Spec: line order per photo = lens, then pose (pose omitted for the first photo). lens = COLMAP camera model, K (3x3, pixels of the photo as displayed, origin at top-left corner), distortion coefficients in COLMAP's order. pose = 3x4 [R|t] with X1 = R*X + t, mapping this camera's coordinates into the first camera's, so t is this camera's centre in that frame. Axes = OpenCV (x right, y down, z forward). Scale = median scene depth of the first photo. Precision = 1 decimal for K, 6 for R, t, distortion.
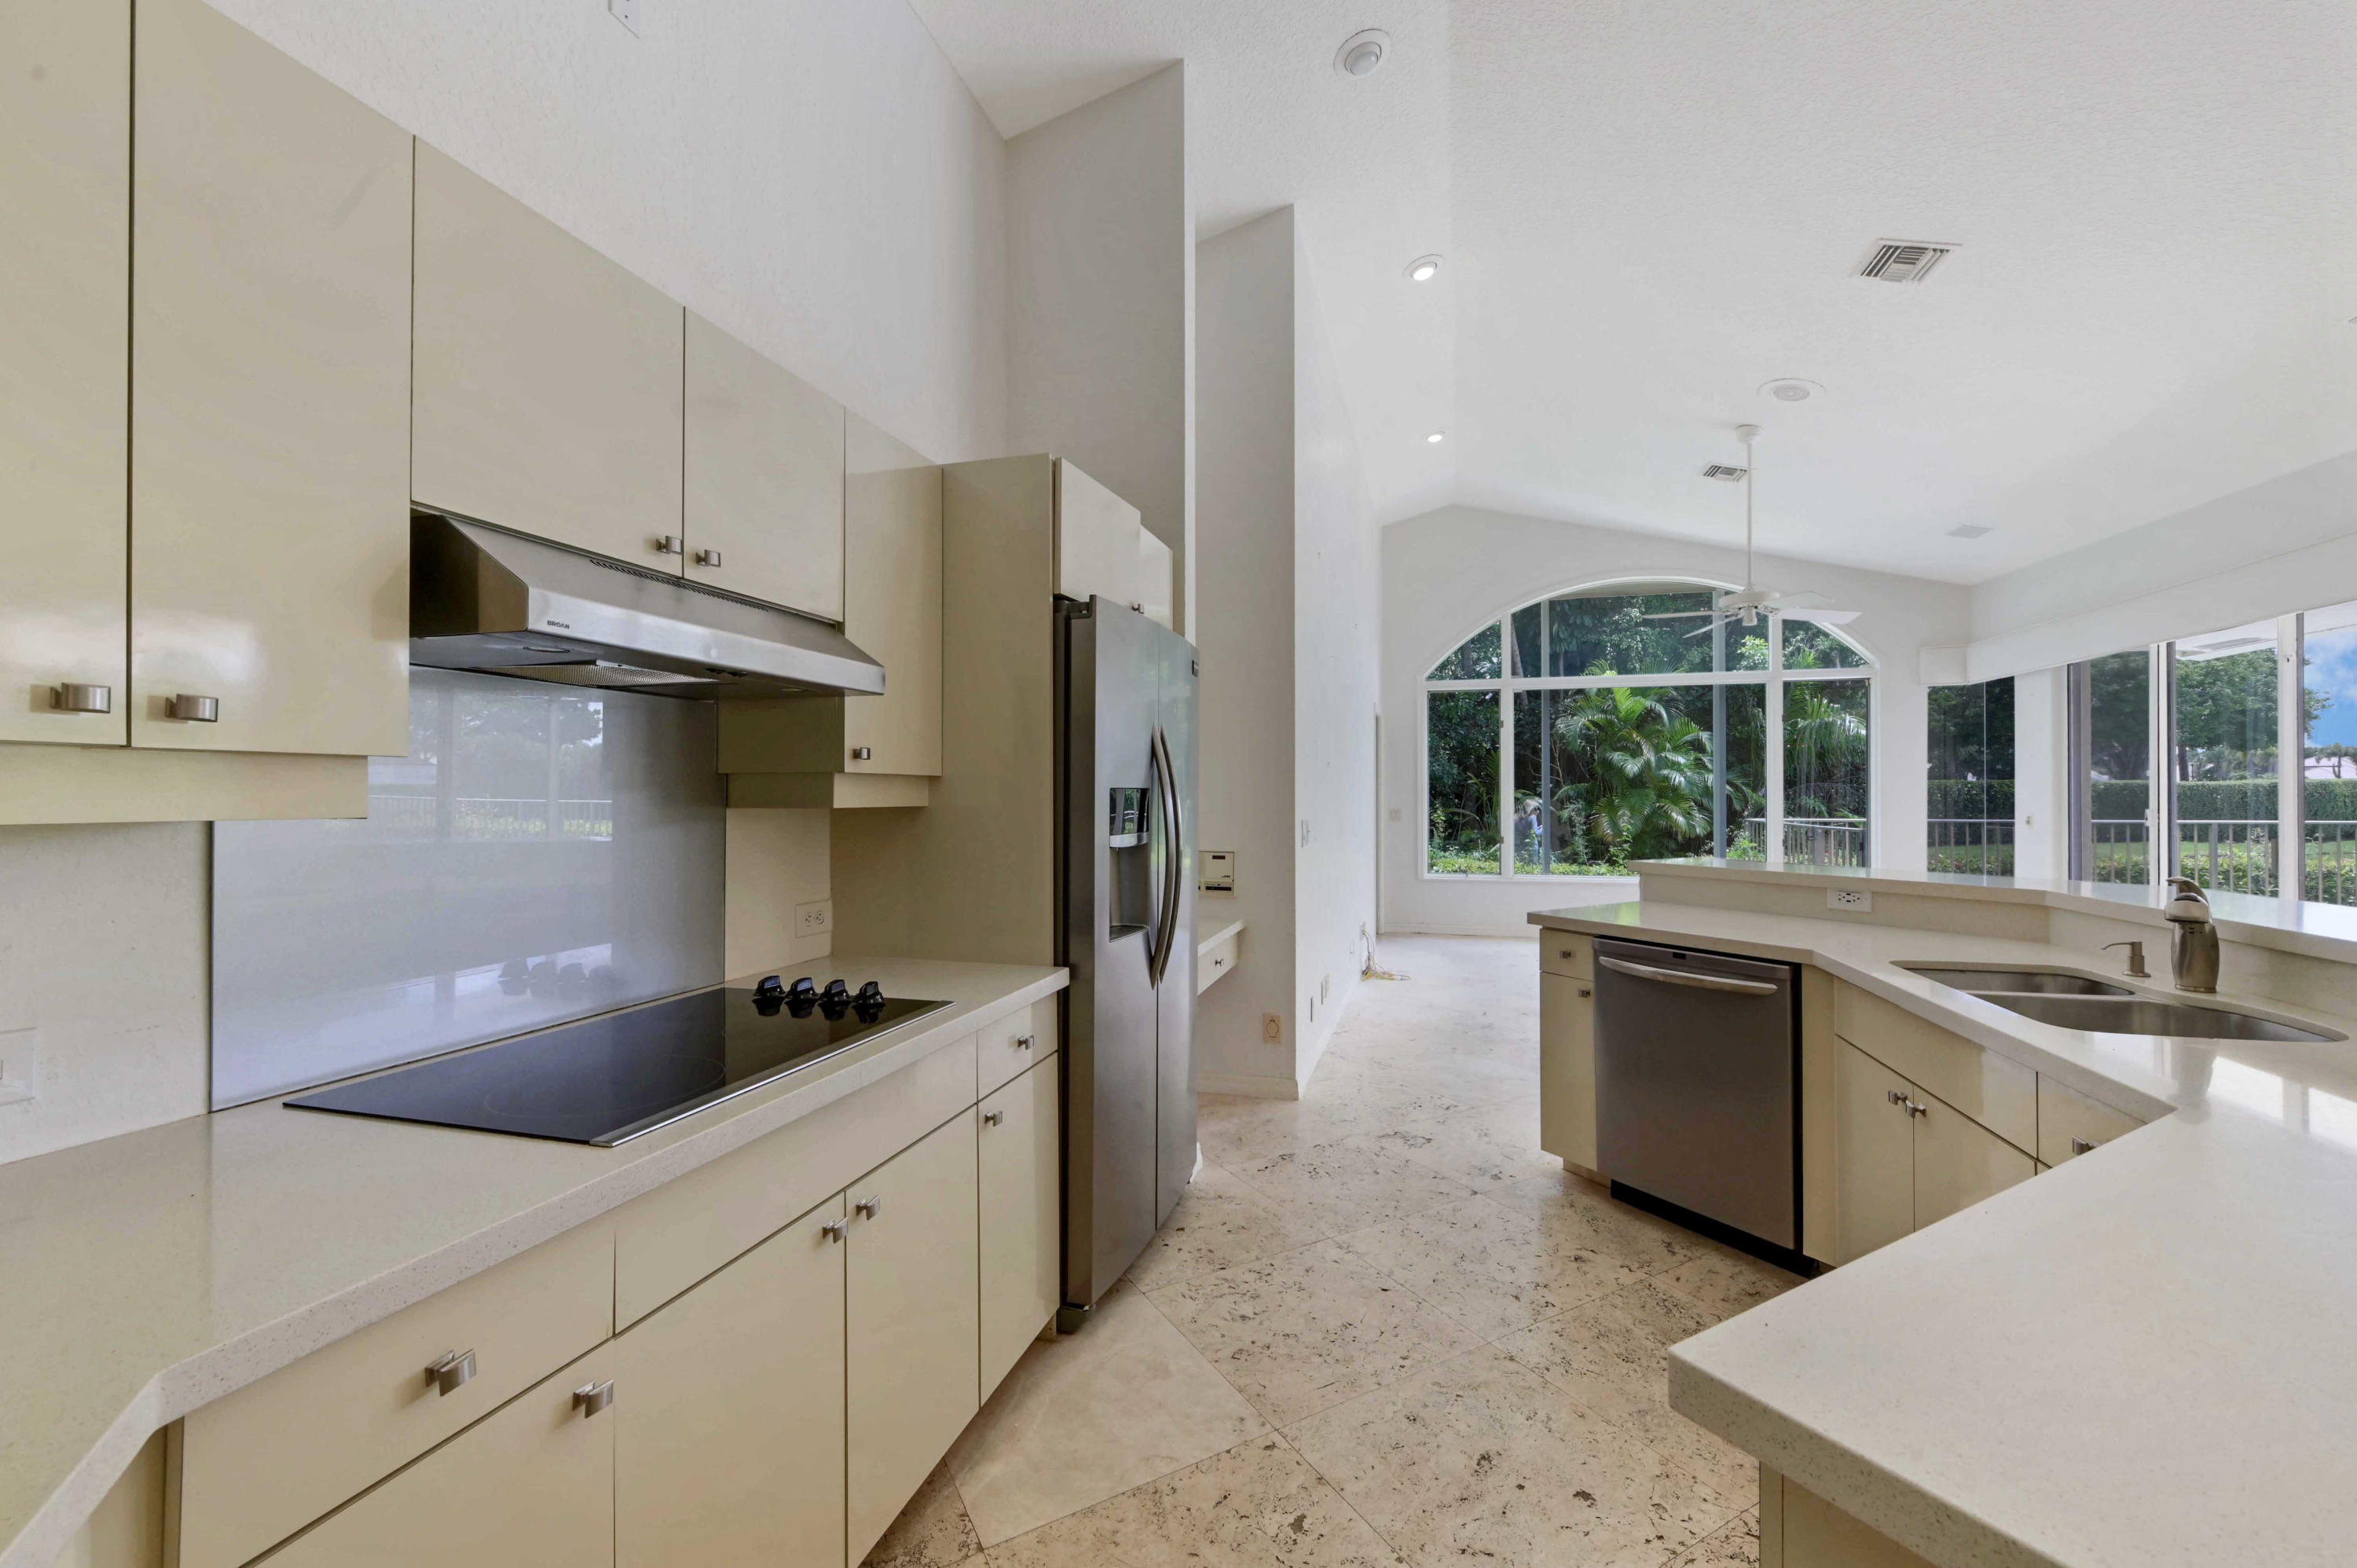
lens RADIAL K [[941.5, 0, 1178.5], [0, 941.5, 784.0], [0, 0, 1]] dist [-0.007447, -0.000162]
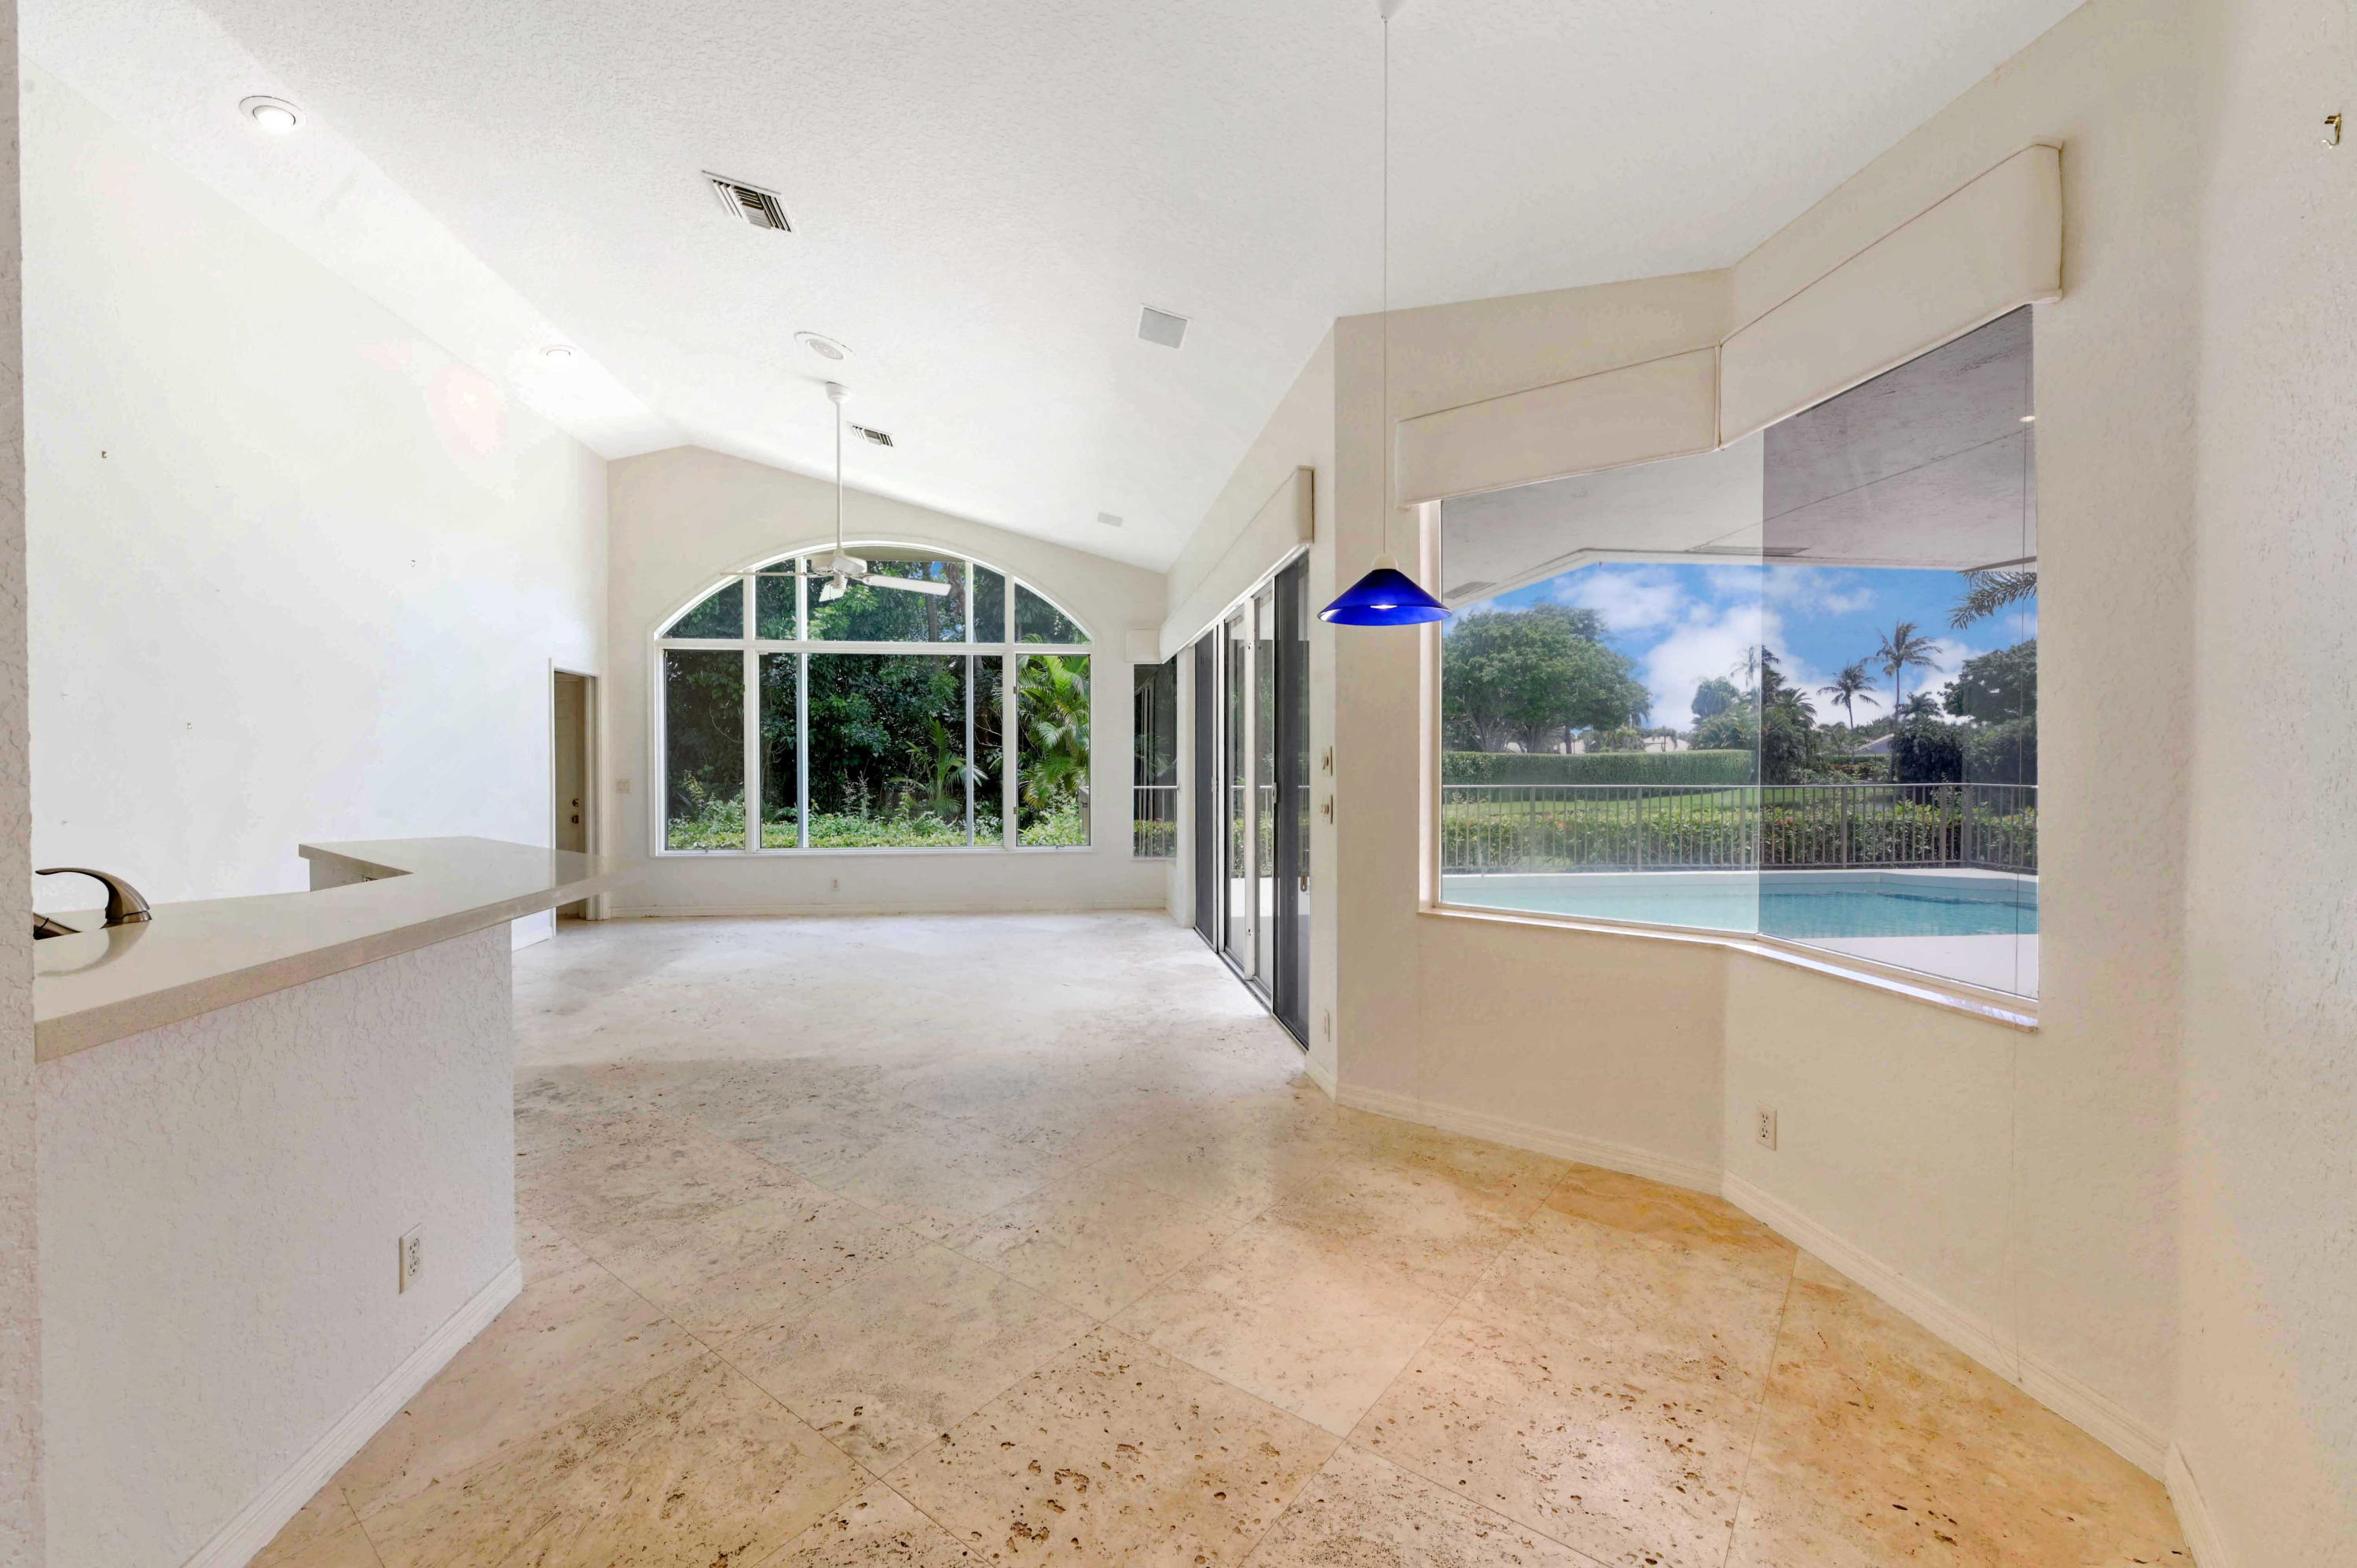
lens RADIAL K [[960.4, 0, 1178.5], [0, 960.4, 784.0], [0, 0, 1]] dist [-0.002435, -0.000131]
pose [[0.915278, -0.008765, 0.402726, 0.882208], [-0.003945, 0.999520, 0.030719, -0.000866], [-0.402802, -0.029706, 0.914805, -0.098004]]
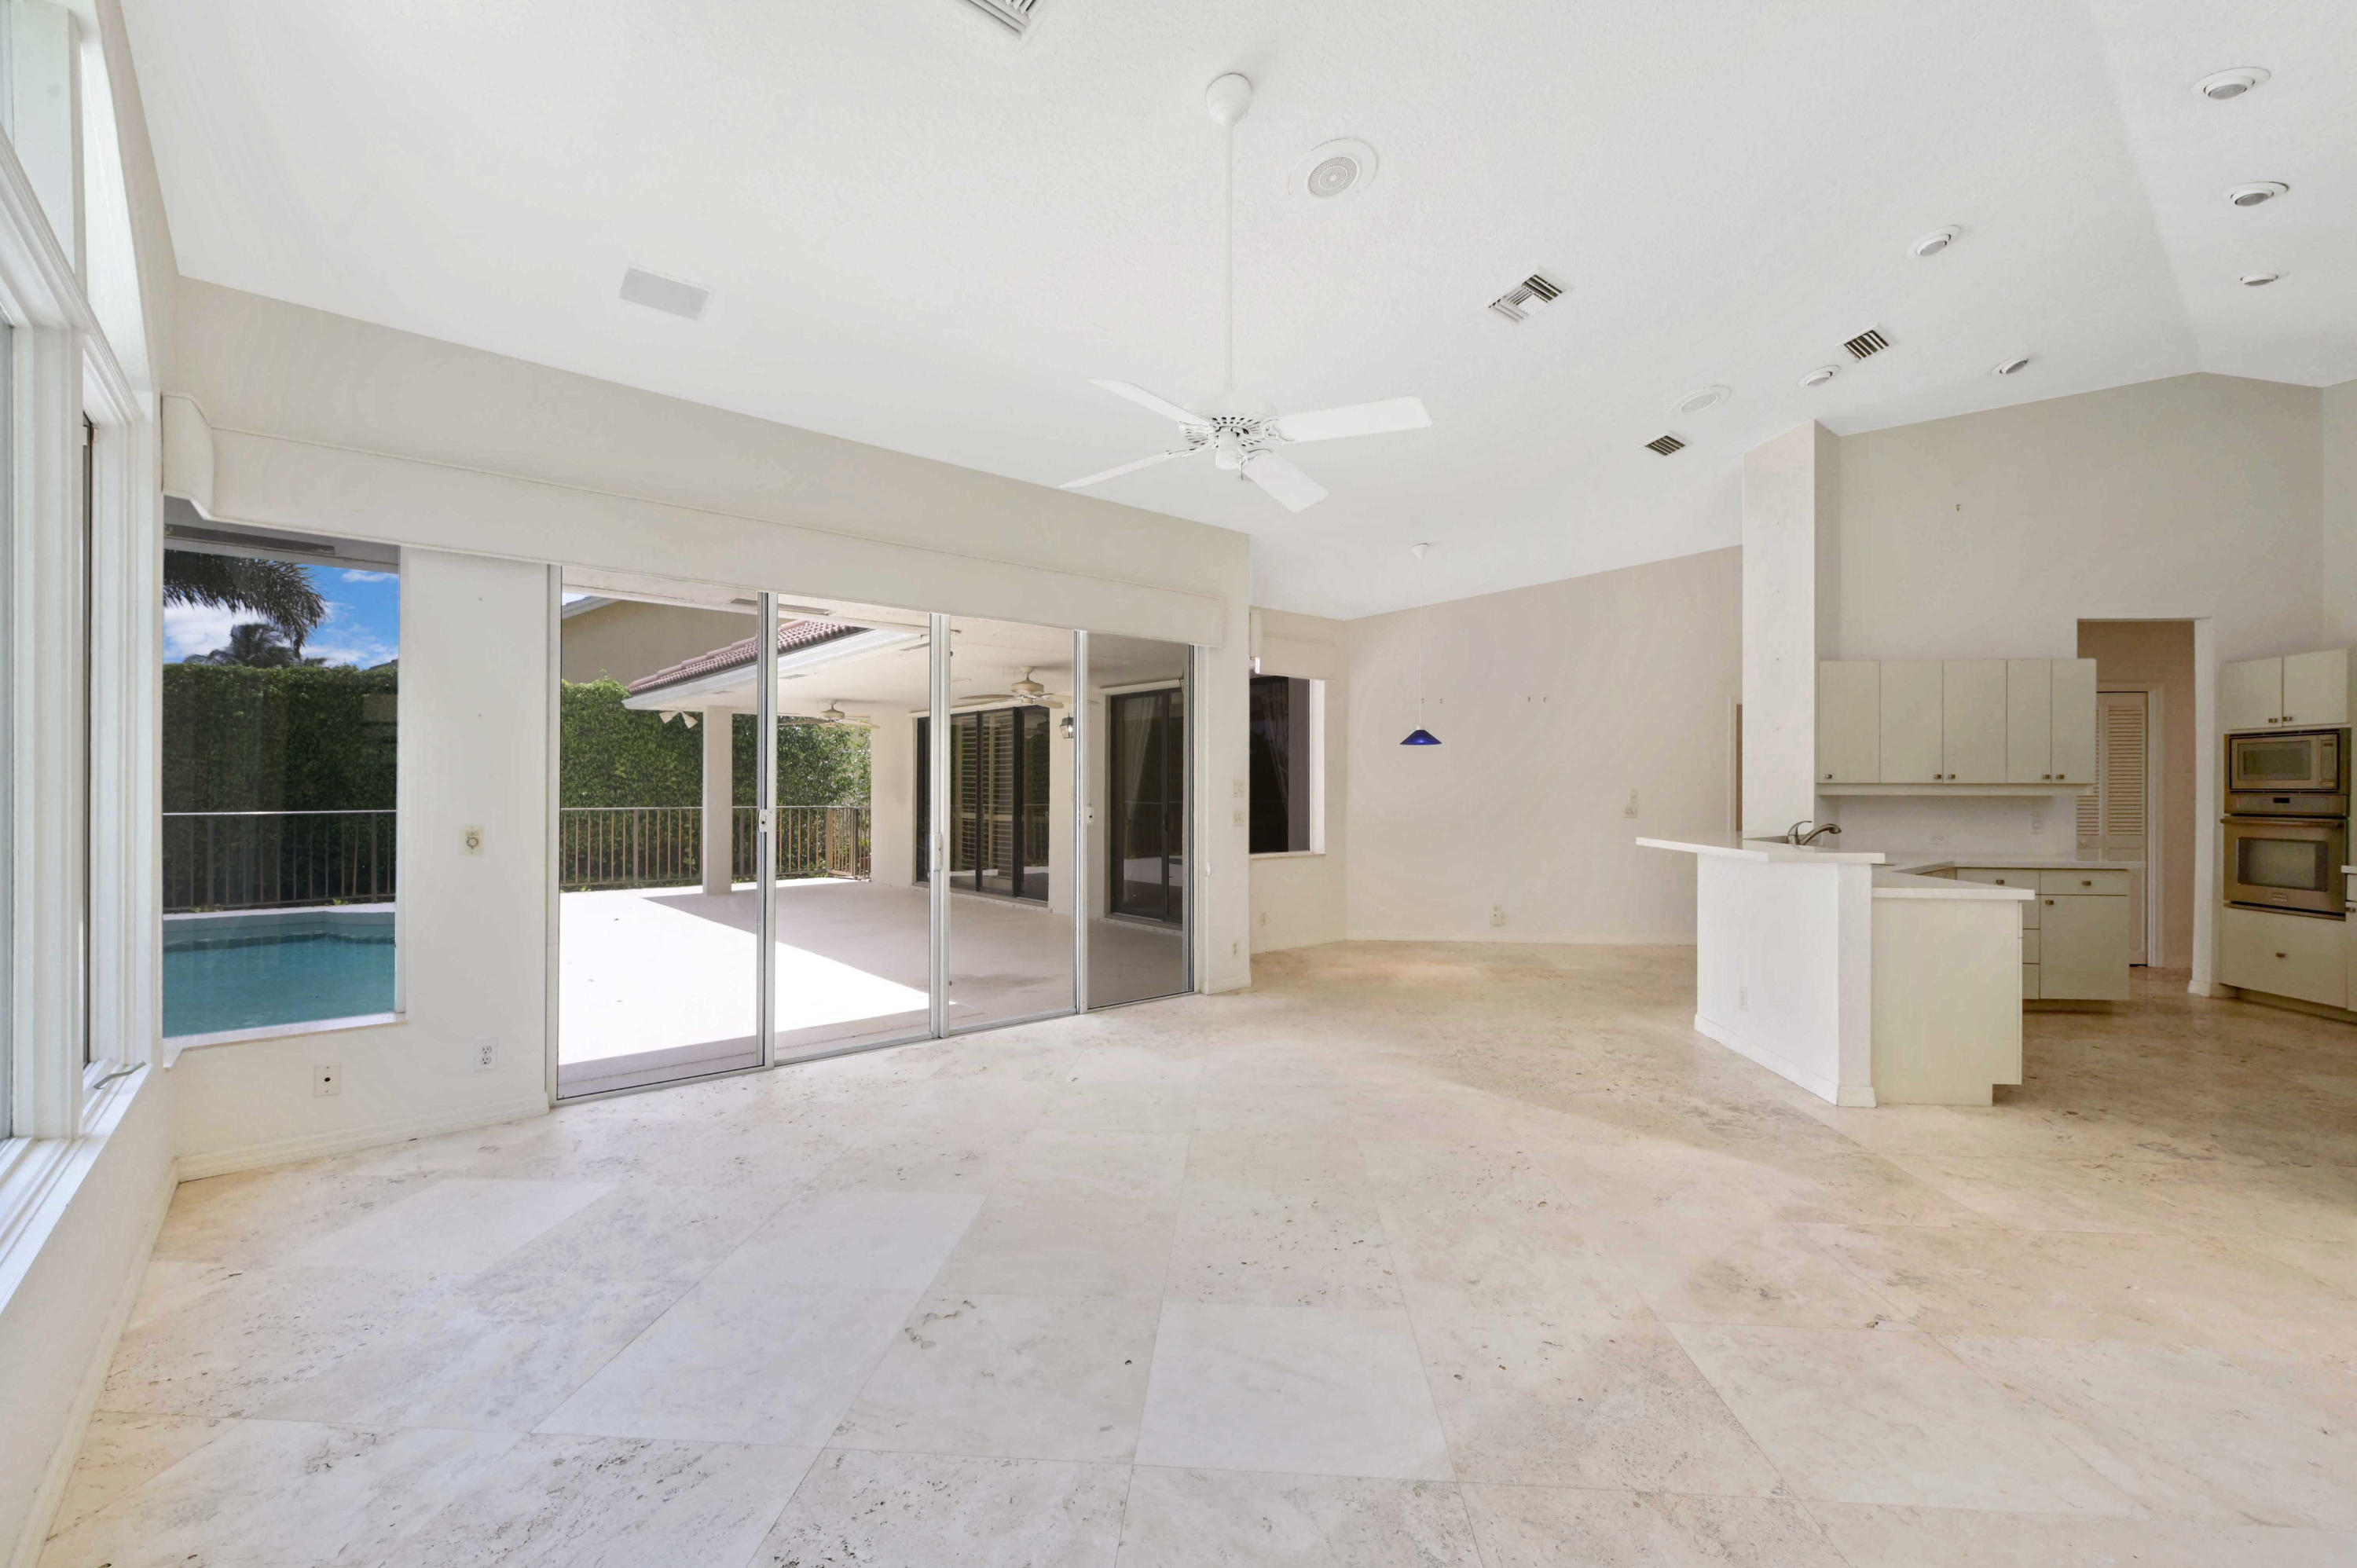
lens RADIAL K [[982.7, 0, 1178.3], [0, 982.7, 786.2], [0, 0, 1]] dist [-0.001324, 0.000053]
pose [[-0.835450, -0.000610, 0.549566, 0.553220], [-0.009182, 0.999875, -0.012849, 0.029506], [-0.549490, -0.015781, -0.835351, 2.459727]]
